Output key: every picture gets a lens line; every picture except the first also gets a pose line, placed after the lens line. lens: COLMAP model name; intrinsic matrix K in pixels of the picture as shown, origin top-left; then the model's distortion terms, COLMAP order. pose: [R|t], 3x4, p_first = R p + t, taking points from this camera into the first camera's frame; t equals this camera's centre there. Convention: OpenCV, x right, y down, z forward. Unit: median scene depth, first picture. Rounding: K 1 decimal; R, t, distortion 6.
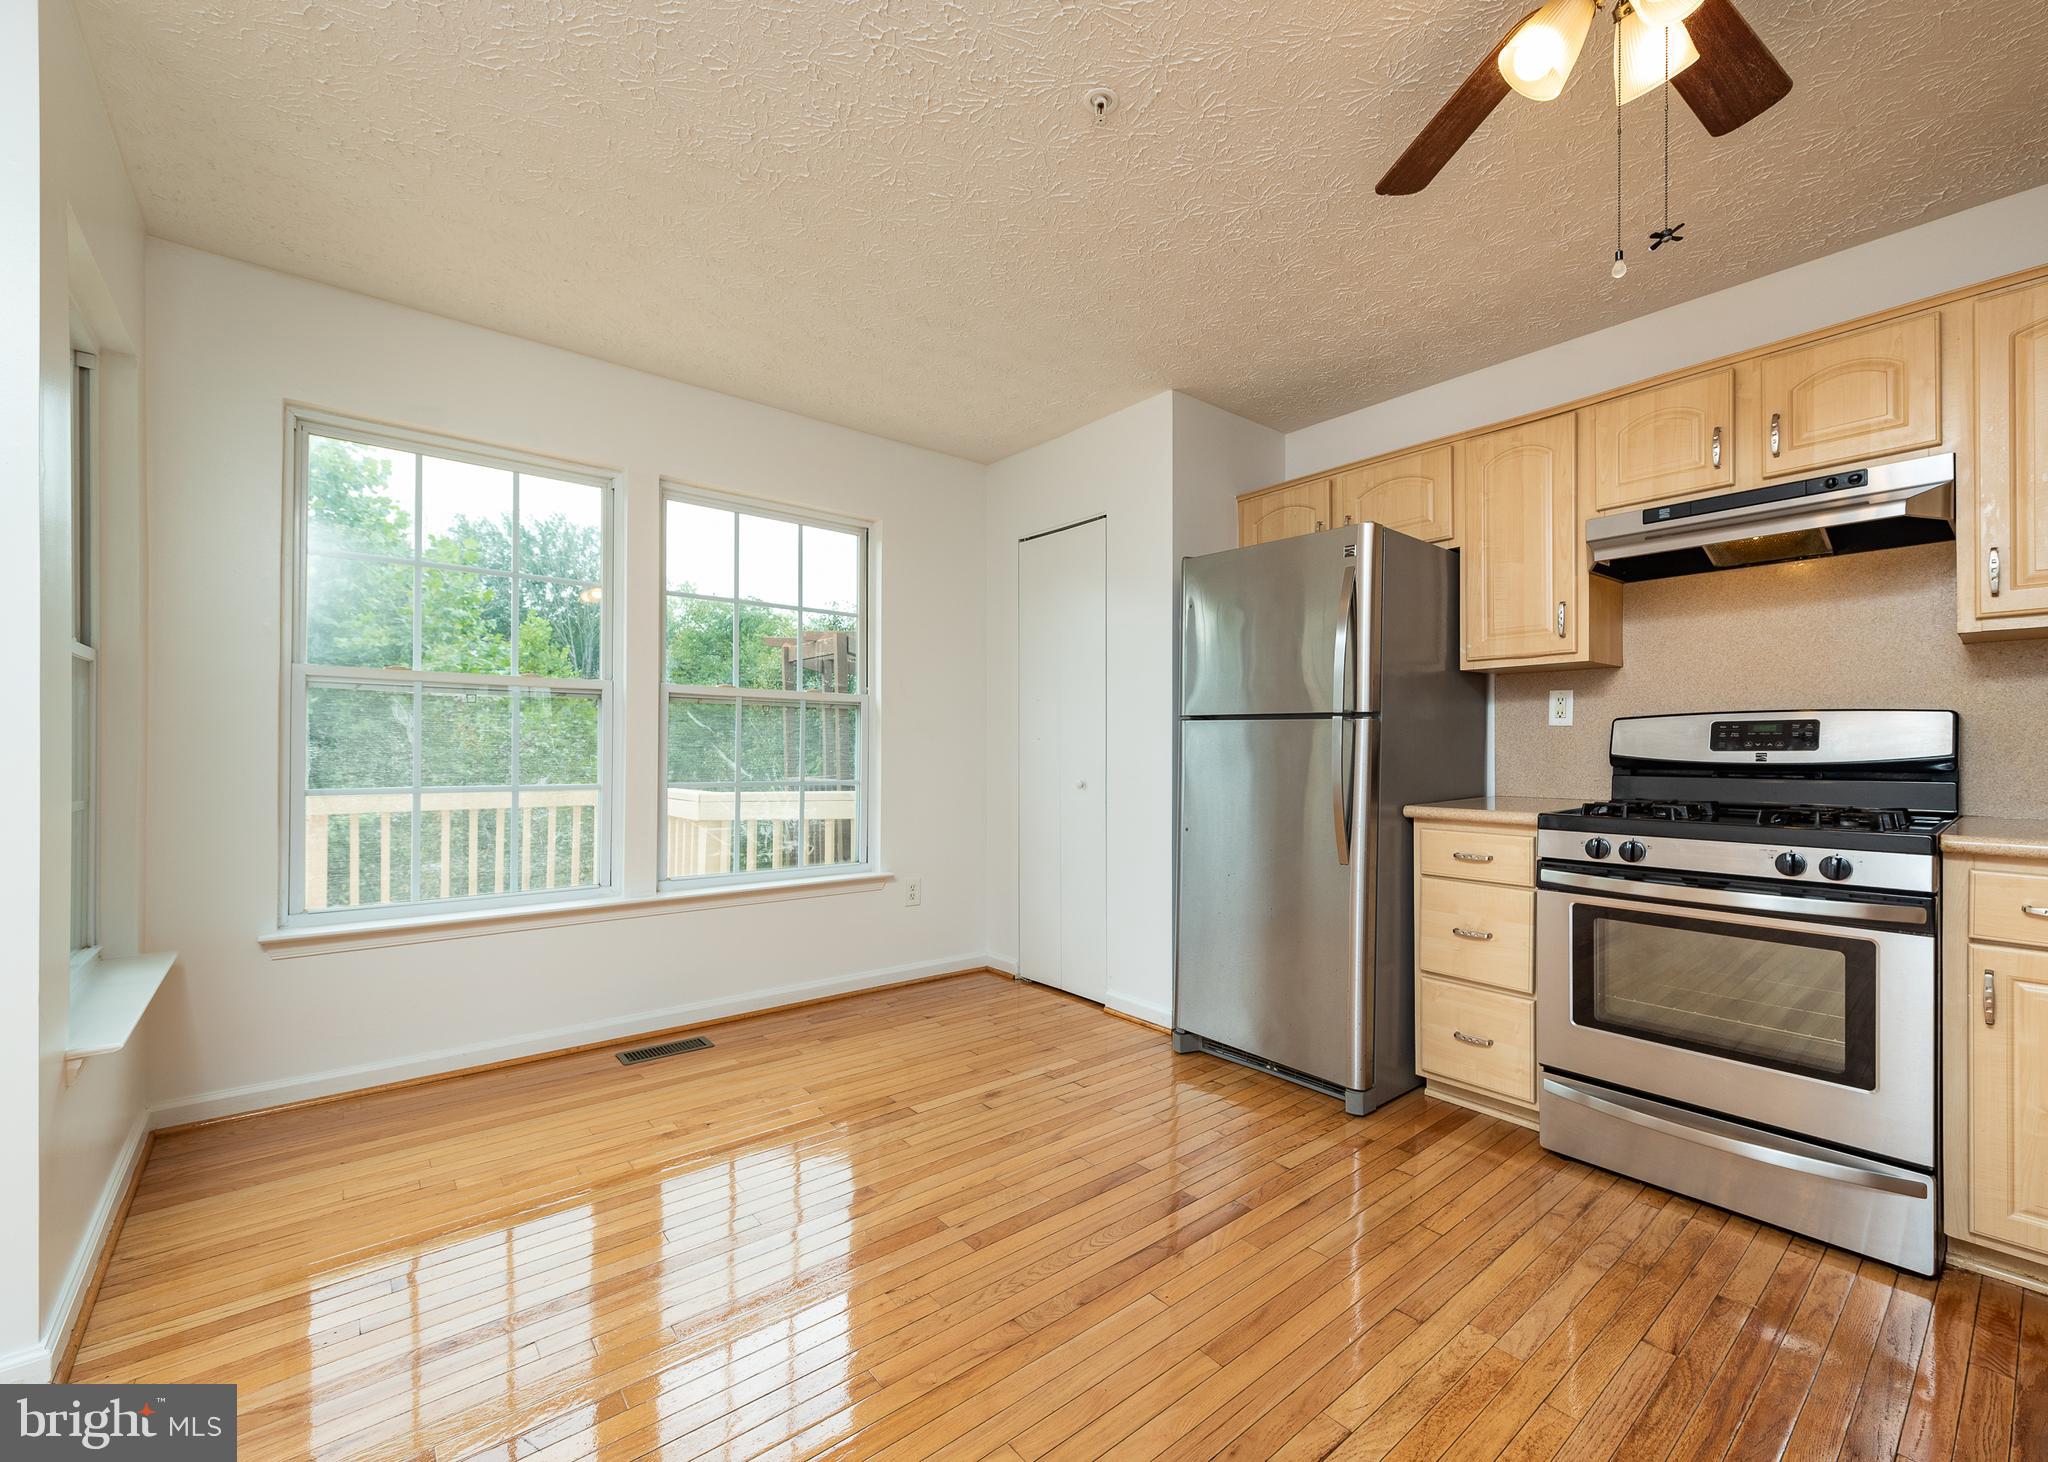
lens RADIAL K [[860.3, 0, 1033.7], [0, 860.3, 742.2], [0, 0, 1]] dist [0.001581, 0.000302]
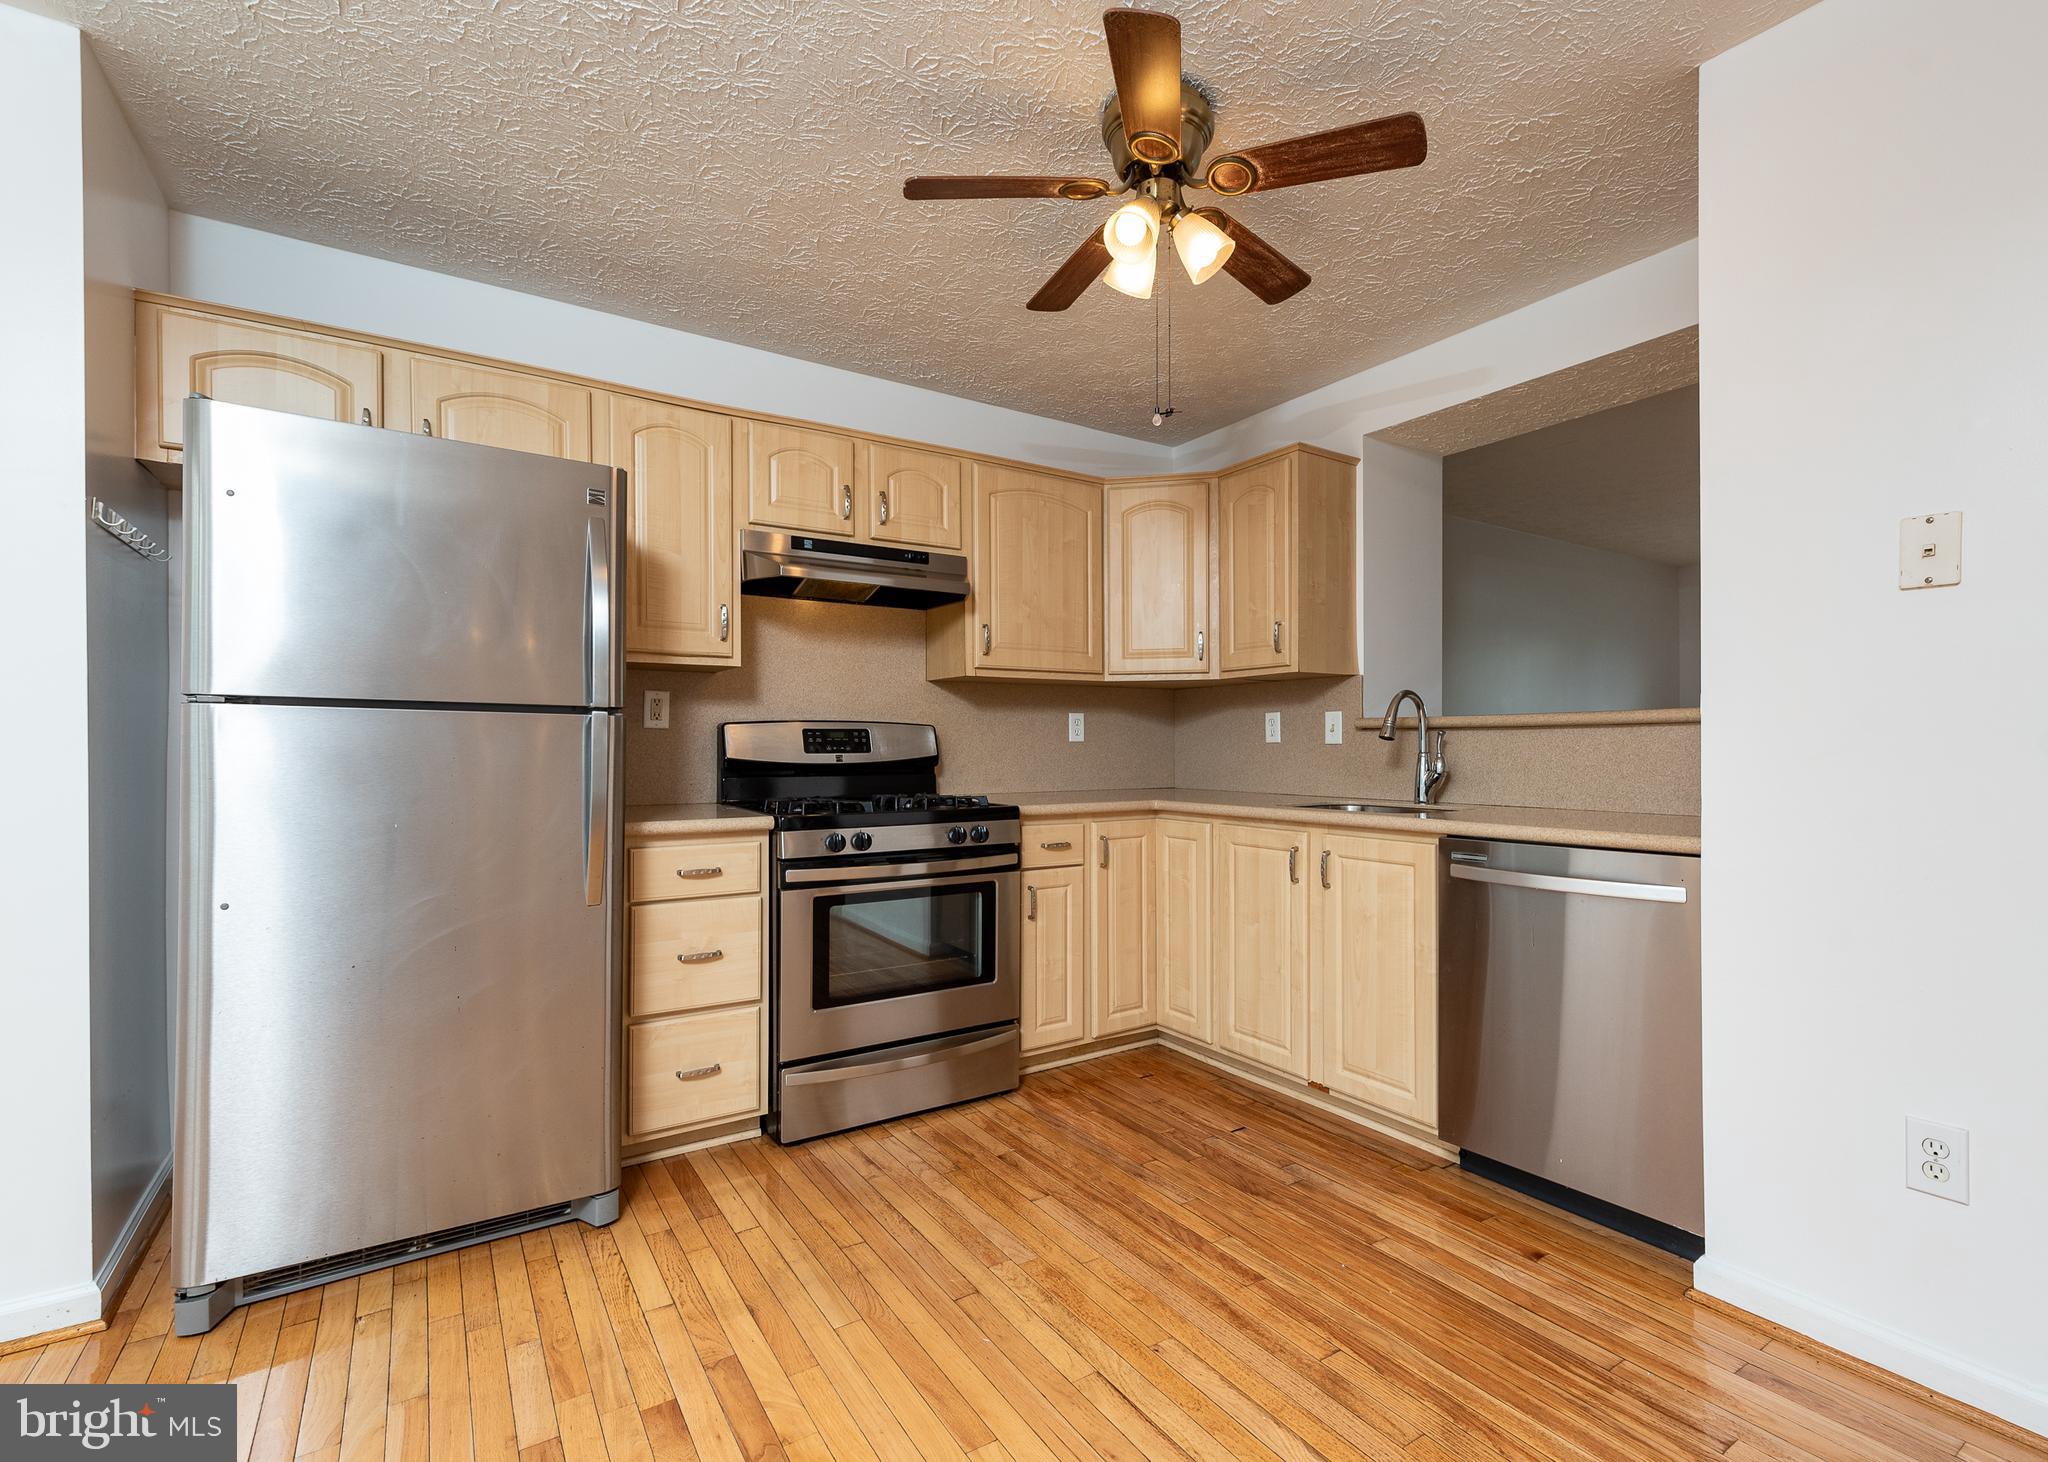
lens RADIAL K [[933.7, 0, 1134.7], [0, 933.7, 746.1], [0, 0, 1]] dist [0.011957, -0.000462]
pose [[0.059263, 0.000772, 0.998242, -0.486706], [-0.004605, 0.999989, -0.000500, -0.001497], [-0.998232, -0.004567, 0.059266, 0.514696]]
